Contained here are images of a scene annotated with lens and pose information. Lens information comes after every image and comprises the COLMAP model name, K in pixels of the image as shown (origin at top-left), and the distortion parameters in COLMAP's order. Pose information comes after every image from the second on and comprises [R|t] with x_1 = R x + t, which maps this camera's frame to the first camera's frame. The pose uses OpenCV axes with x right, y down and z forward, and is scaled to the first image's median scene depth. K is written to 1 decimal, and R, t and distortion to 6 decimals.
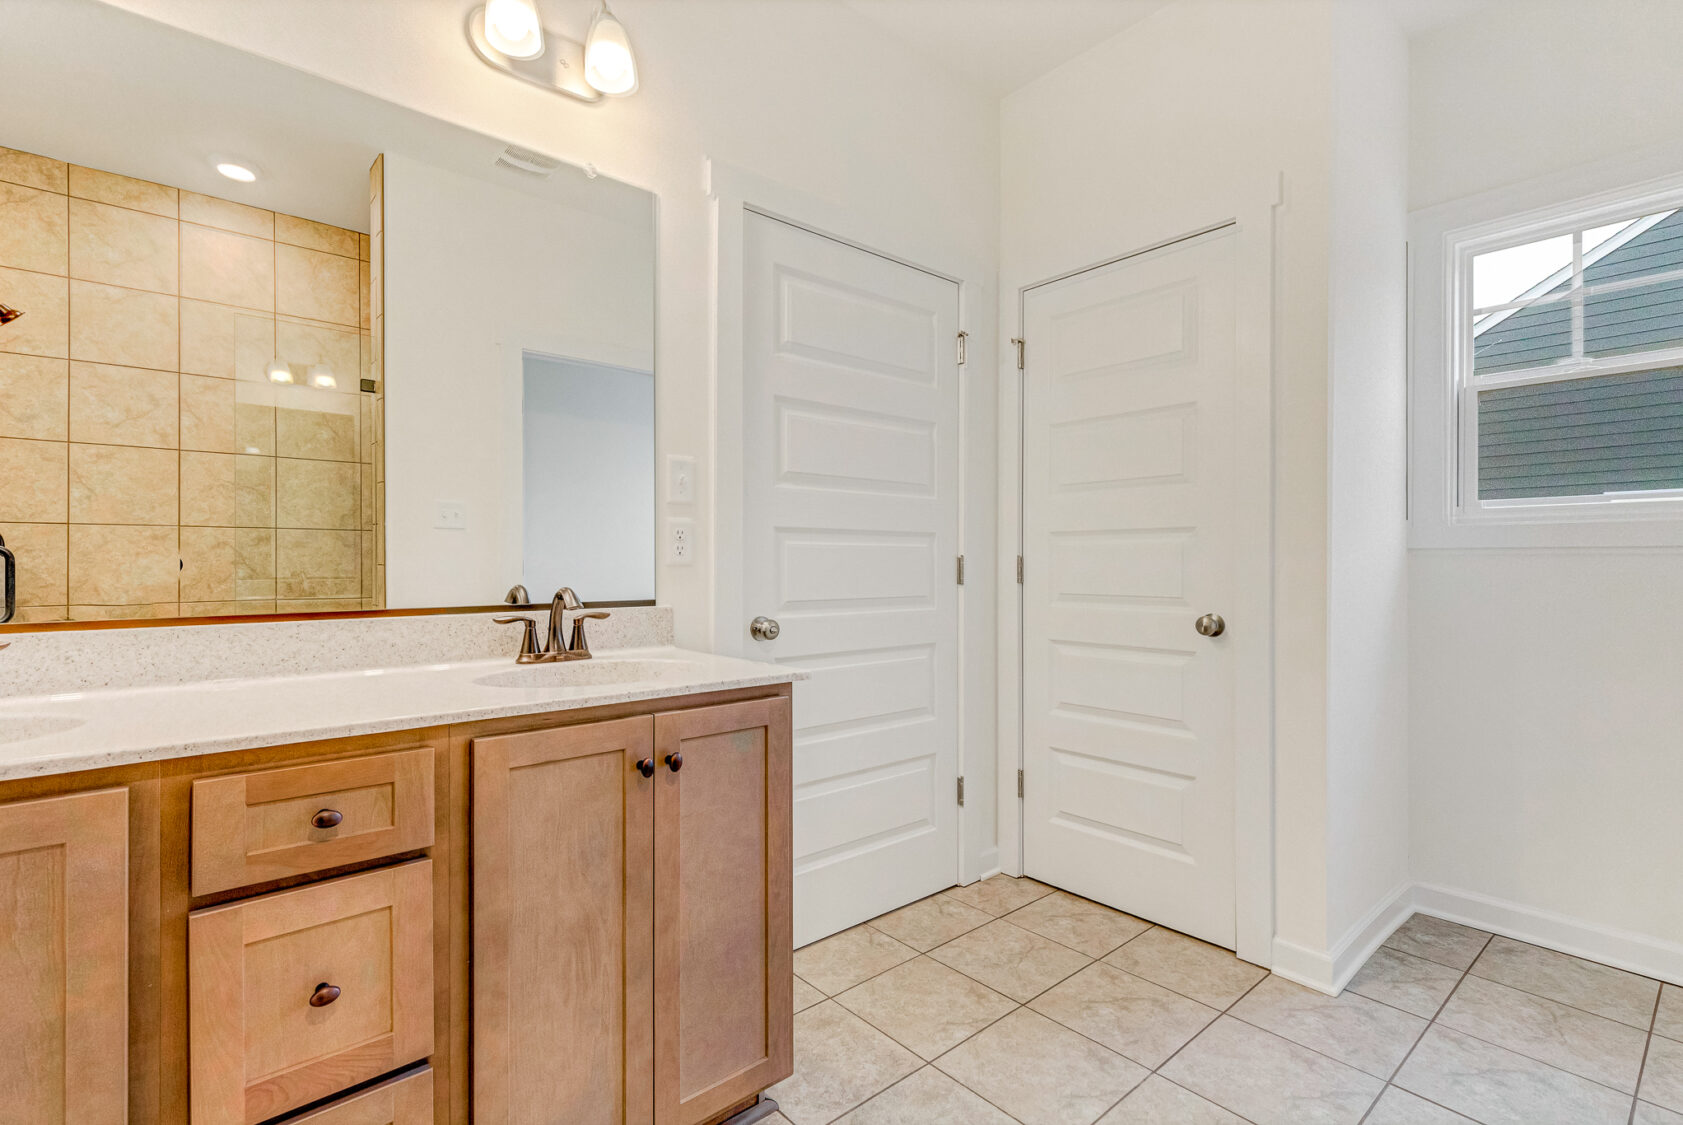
lens RADIAL K [[777.4, 0, 834.7], [0, 777.4, 535.2], [0, 0, 1]] dist [0.010021, -0.000213]
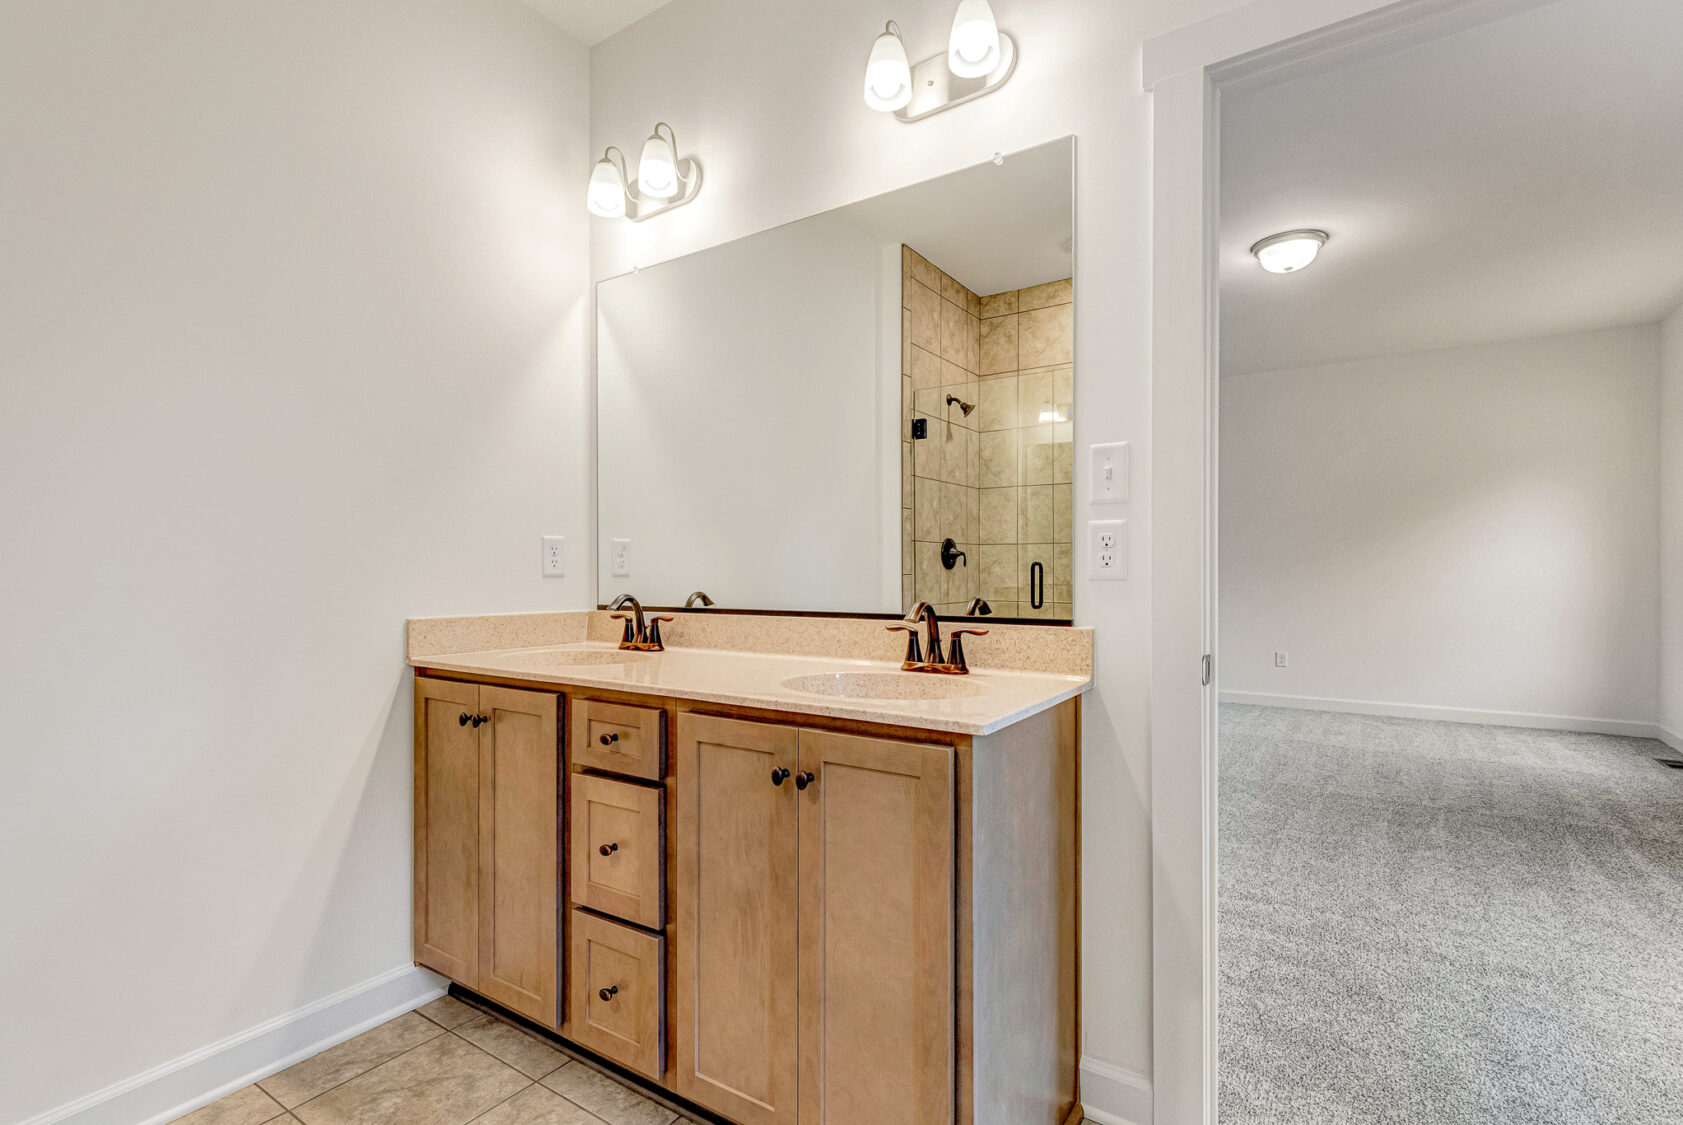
lens RADIAL K [[779.7, 0, 843.9], [0, 779.7, 553.2], [0, 0, 1]] dist [0.007758, -0.000267]
pose [[0.275351, -0.020731, -0.961120, 0.633401], [0.036789, 0.999262, -0.011014, 0.013632], [0.960639, -0.032326, 0.275911, 0.650600]]
